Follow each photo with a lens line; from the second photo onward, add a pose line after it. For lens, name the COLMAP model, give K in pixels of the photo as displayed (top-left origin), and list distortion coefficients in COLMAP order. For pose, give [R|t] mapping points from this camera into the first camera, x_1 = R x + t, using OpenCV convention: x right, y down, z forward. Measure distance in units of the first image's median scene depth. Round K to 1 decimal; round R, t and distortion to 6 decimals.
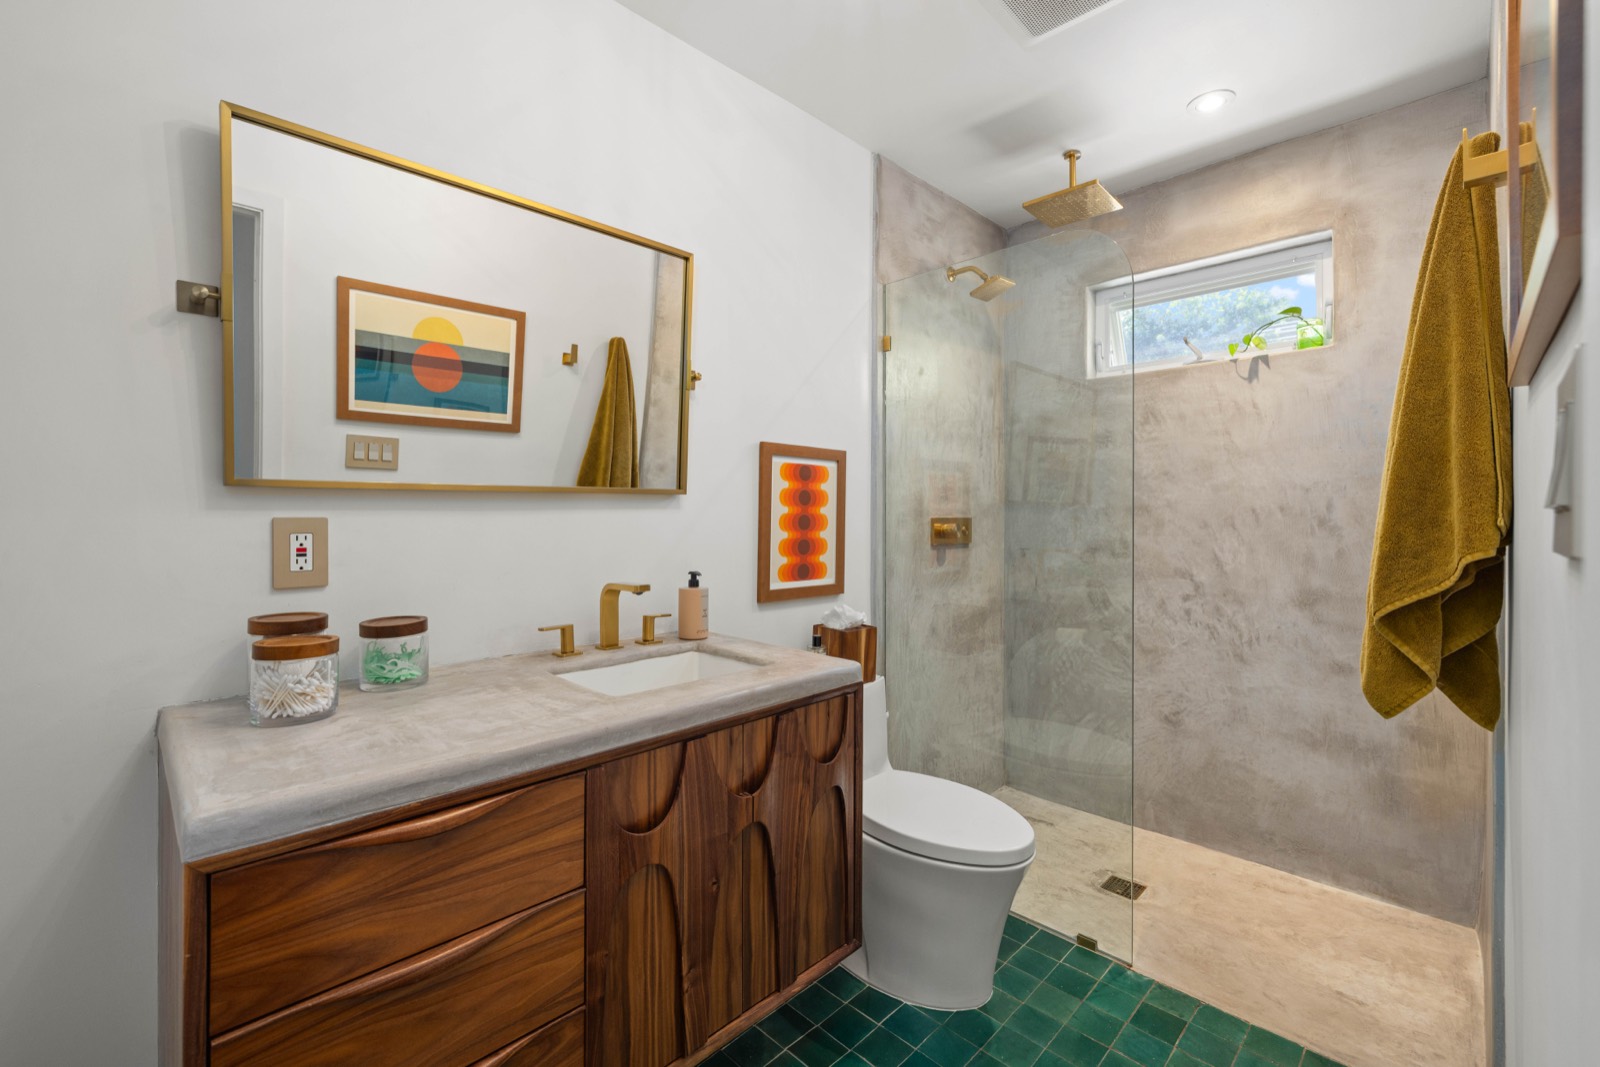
lens RADIAL K [[681.7, 0, 798.8], [0, 681.7, 513.0], [0, 0, 1]] dist [-0.001407, -0.000084]
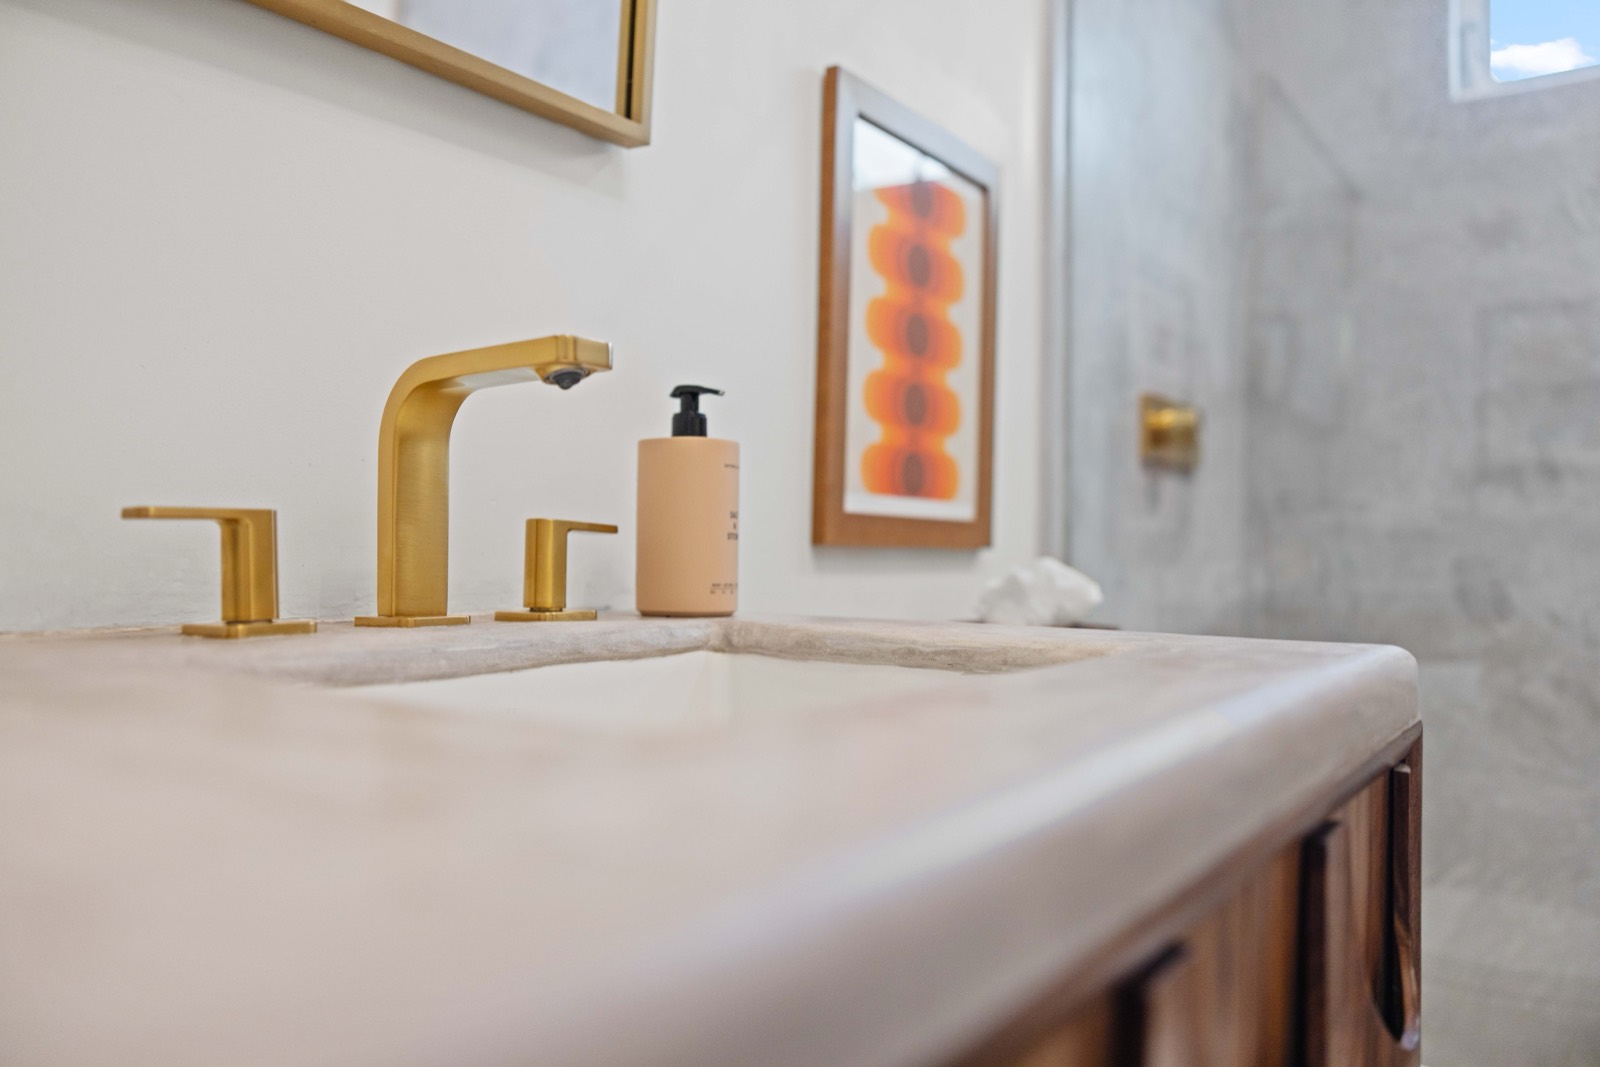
lens RADIAL K [[1231.3, 0, 800.0], [0, 1231.3, 533.5], [0, 0, 1]] dist [0.050051, 0.001909]
pose [[0.990382, 0.001374, 0.138352, -0.141927], [-0.001055, 0.999997, -0.002380, 0.118978], [-0.138355, 0.002211, 0.990380, 0.367681]]
